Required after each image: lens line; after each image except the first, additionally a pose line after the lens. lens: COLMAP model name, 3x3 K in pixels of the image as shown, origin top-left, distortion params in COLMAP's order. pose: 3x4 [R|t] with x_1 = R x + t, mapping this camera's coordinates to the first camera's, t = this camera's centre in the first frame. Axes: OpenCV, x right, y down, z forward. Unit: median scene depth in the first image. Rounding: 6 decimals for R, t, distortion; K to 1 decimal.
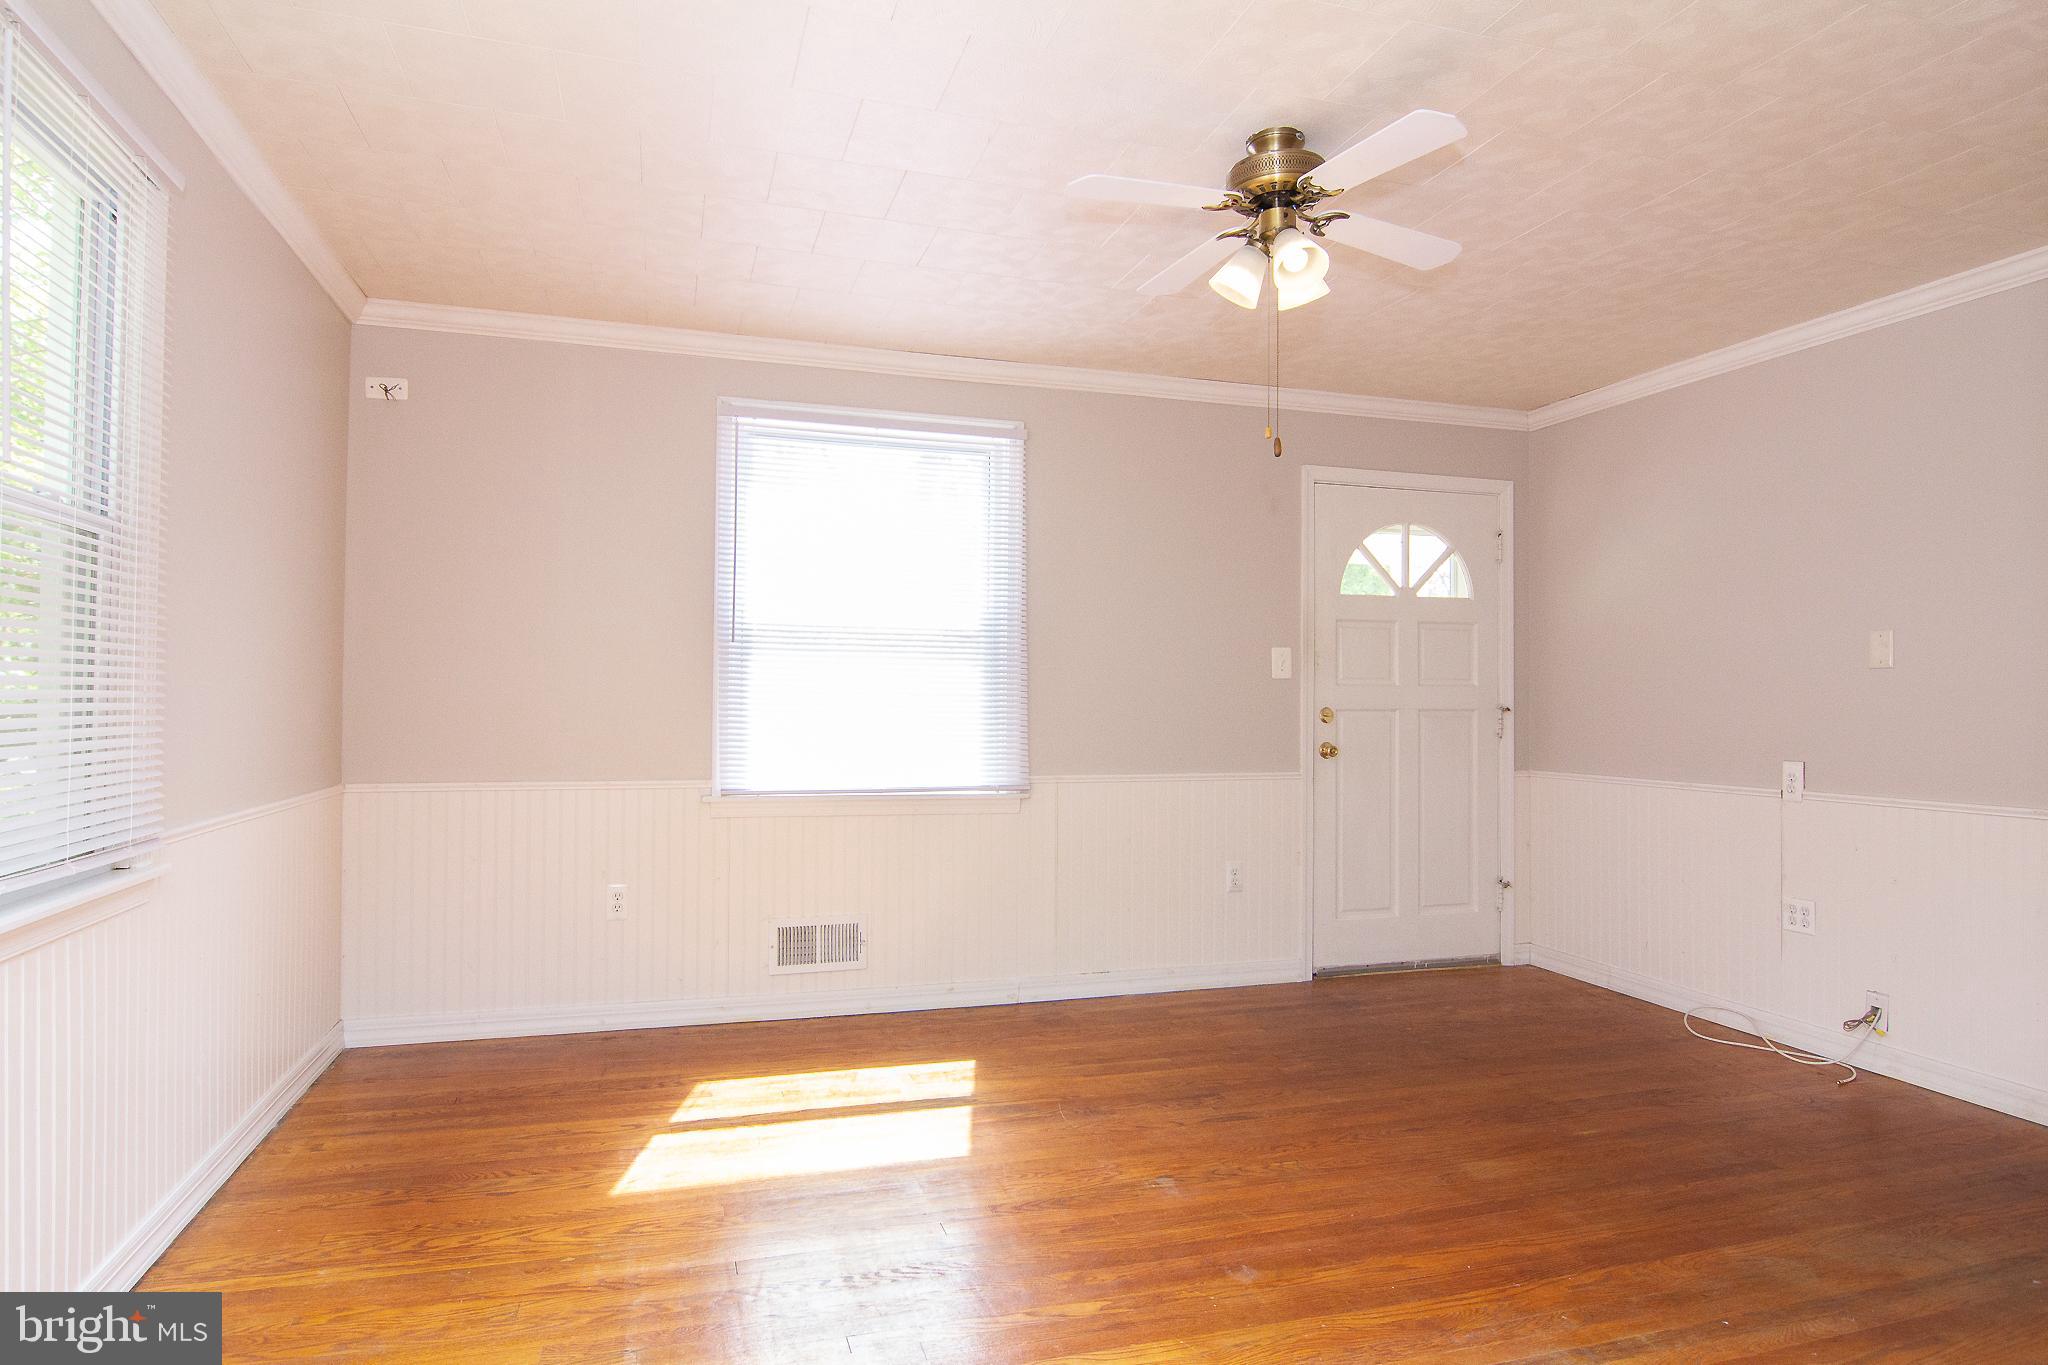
lens RADIAL K [[1227.7, 0, 1022.2], [0, 1227.7, 681.9], [0, 0, 1]] dist [-0.001178, -0.018028]
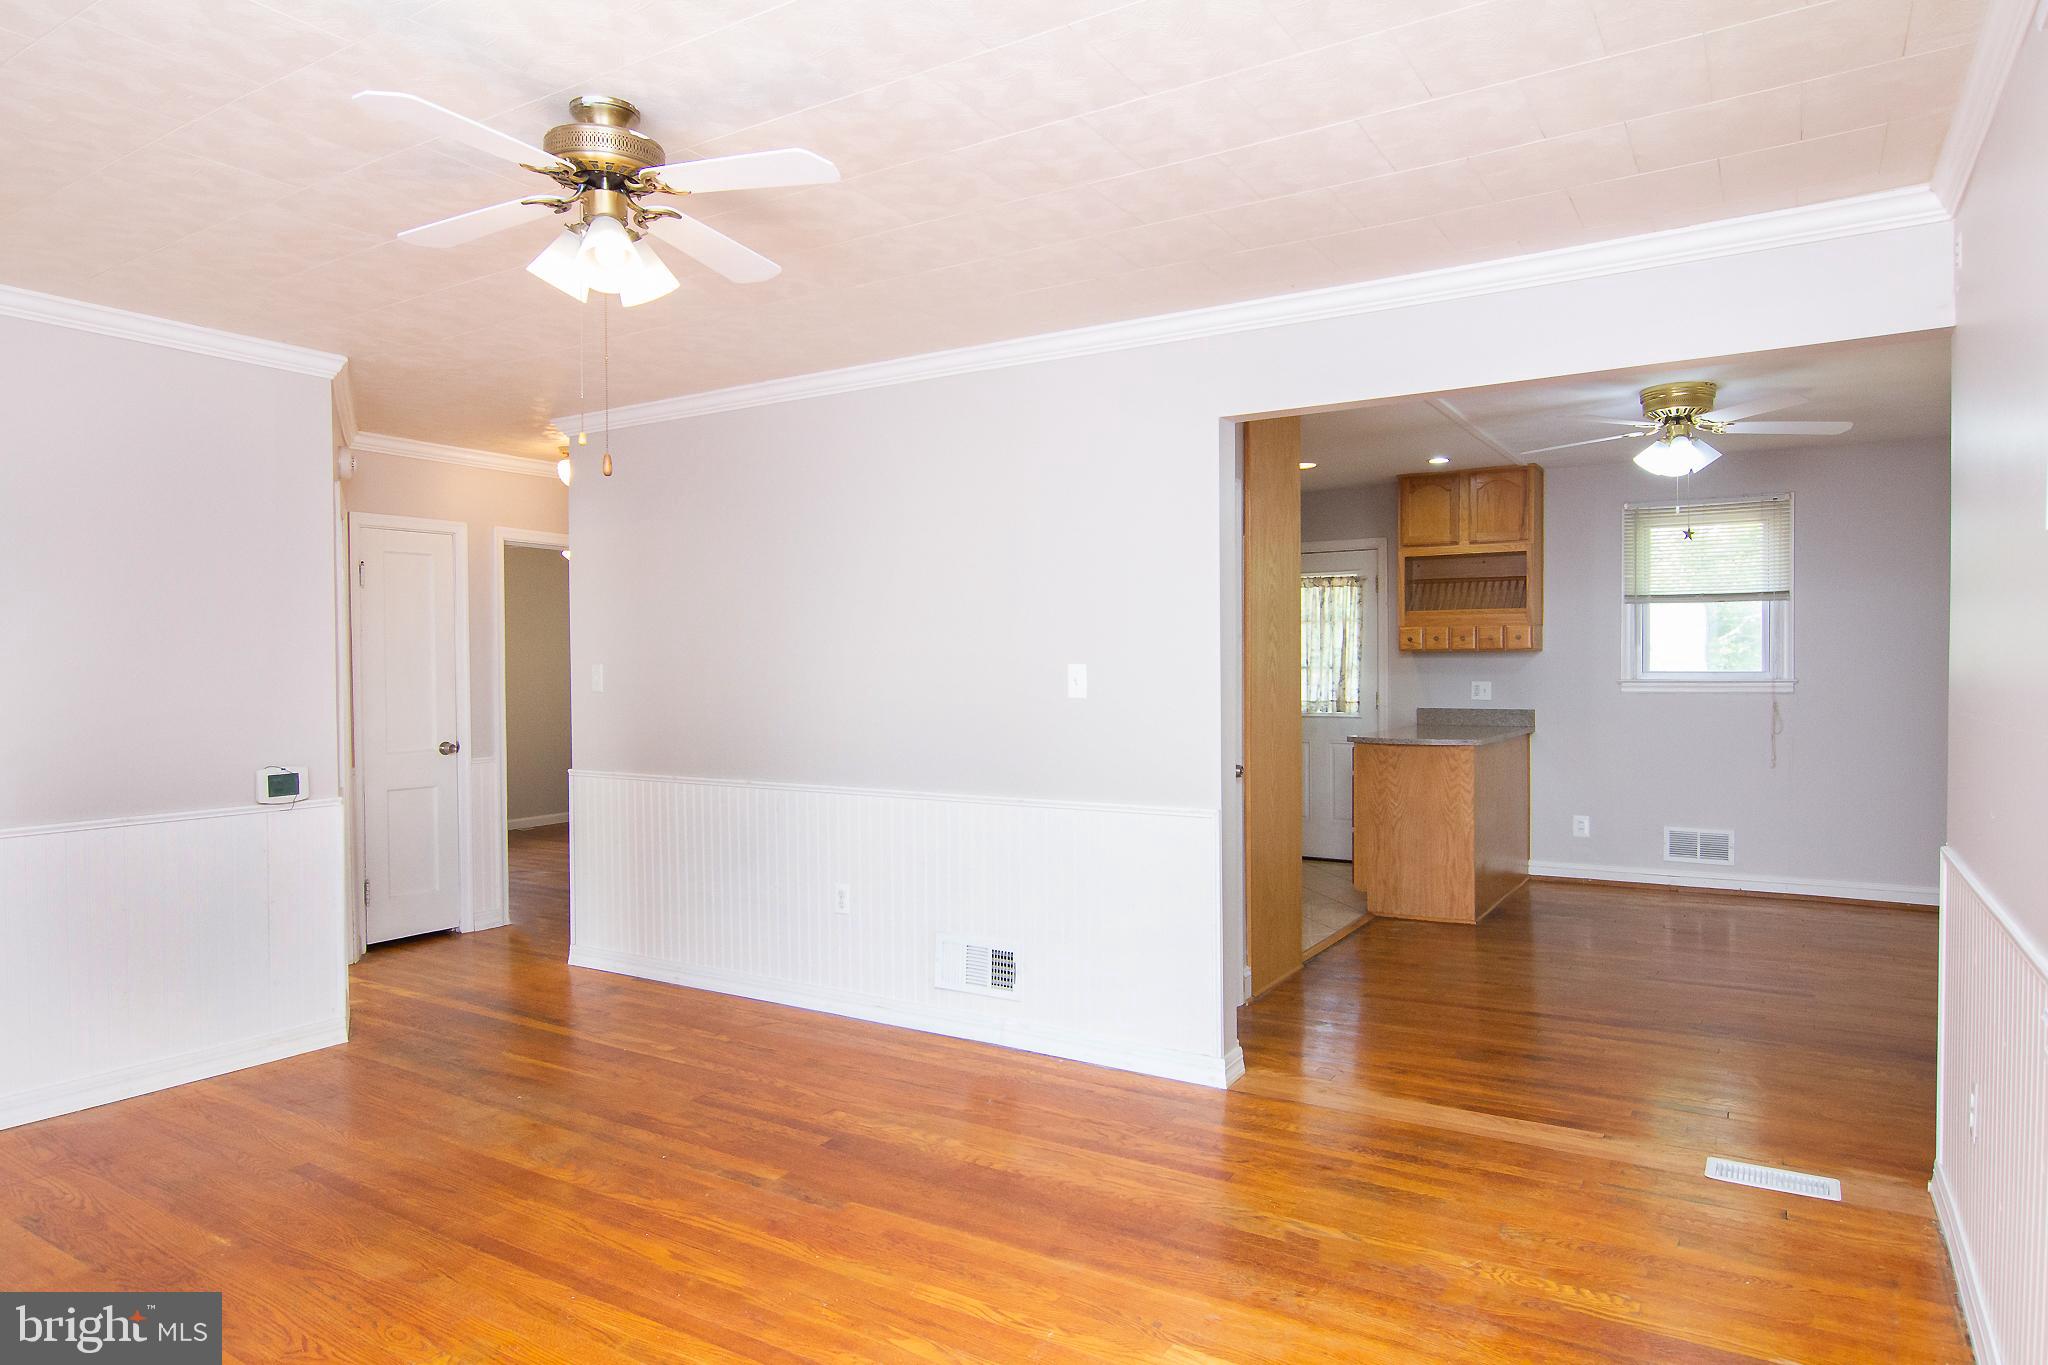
lens RADIAL K [[1227.7, 0, 984.9], [0, 1227.7, 681.9], [0, 0, 1]] dist [-0.001178, -0.018028]
pose [[-0.638219, -0.013109, 0.769743, -0.365592], [-0.004183, 0.999899, 0.013560, -0.027476], [-0.769843, 0.005434, -0.638210, 0.767325]]
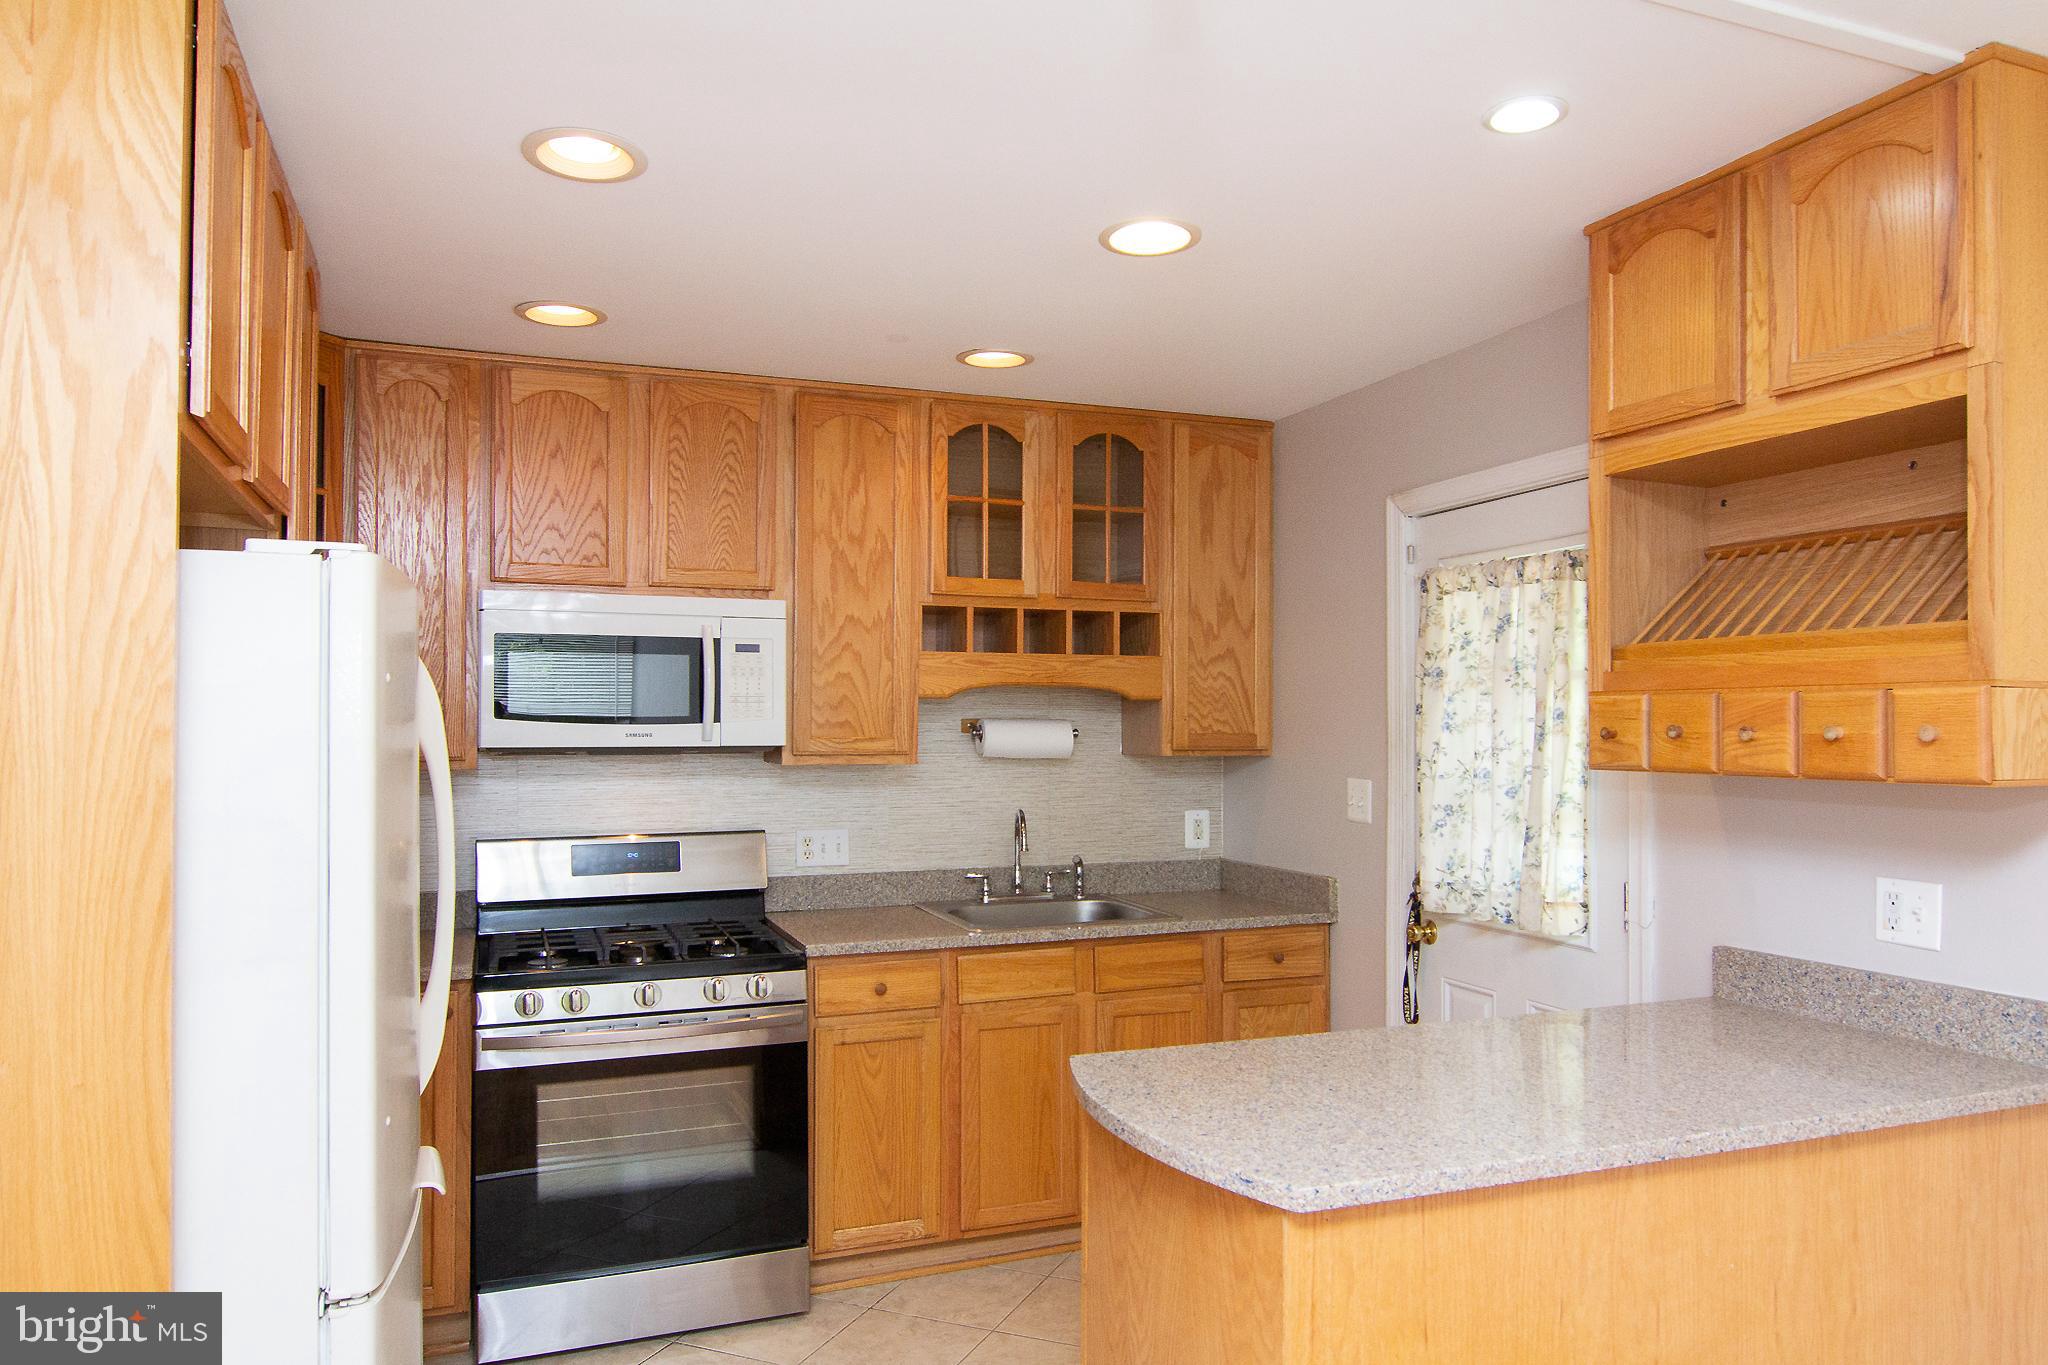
lens RADIAL K [[1288.4, 0, 1029.1], [0, 1288.4, 713.0], [0, 0, 1]] dist [-0.002251, -0.008017]
pose [[-0.071301, 0.002218, 0.997452, -0.030703], [-0.012914, 0.999912, -0.003147, -0.063799], [-0.997371, -0.013105, -0.071266, -0.306142]]
